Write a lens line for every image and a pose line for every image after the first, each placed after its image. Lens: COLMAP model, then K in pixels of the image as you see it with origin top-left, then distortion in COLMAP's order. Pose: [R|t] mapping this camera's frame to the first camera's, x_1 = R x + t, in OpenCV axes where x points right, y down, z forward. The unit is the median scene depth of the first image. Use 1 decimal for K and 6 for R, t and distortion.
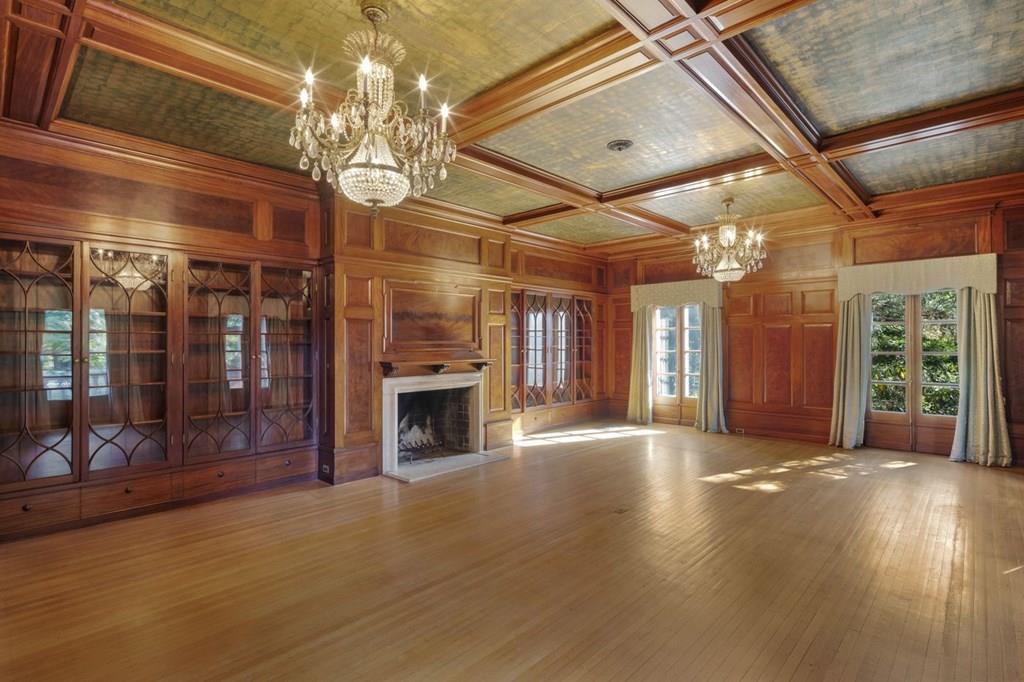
lens RADIAL K [[497.0, 0, 515.1], [0, 497.0, 345.6], [0, 0, 1]] dist [-0.000750, -0.000388]
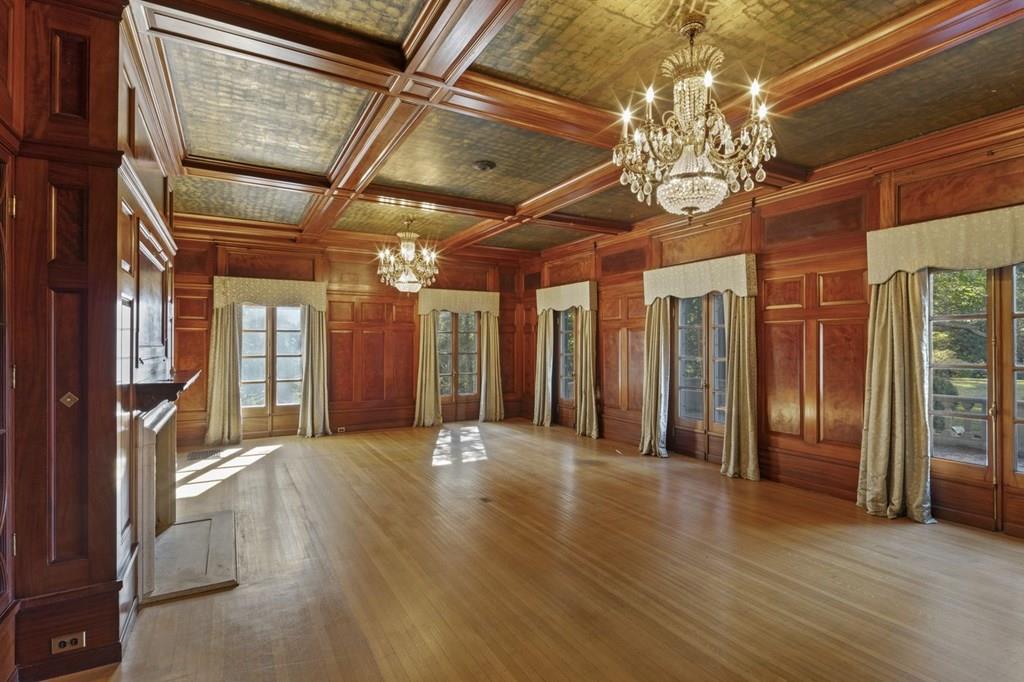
lens RADIAL K [[497.0, 0, 515.0], [0, 497.0, 338.6], [0, 0, 1]] dist [-0.000750, -0.000388]
pose [[0.296348, 0.010757, 0.955019, -0.571975], [0.003241, 0.999919, -0.012269, -0.010178], [-0.955074, 0.006731, 0.296290, 0.419110]]
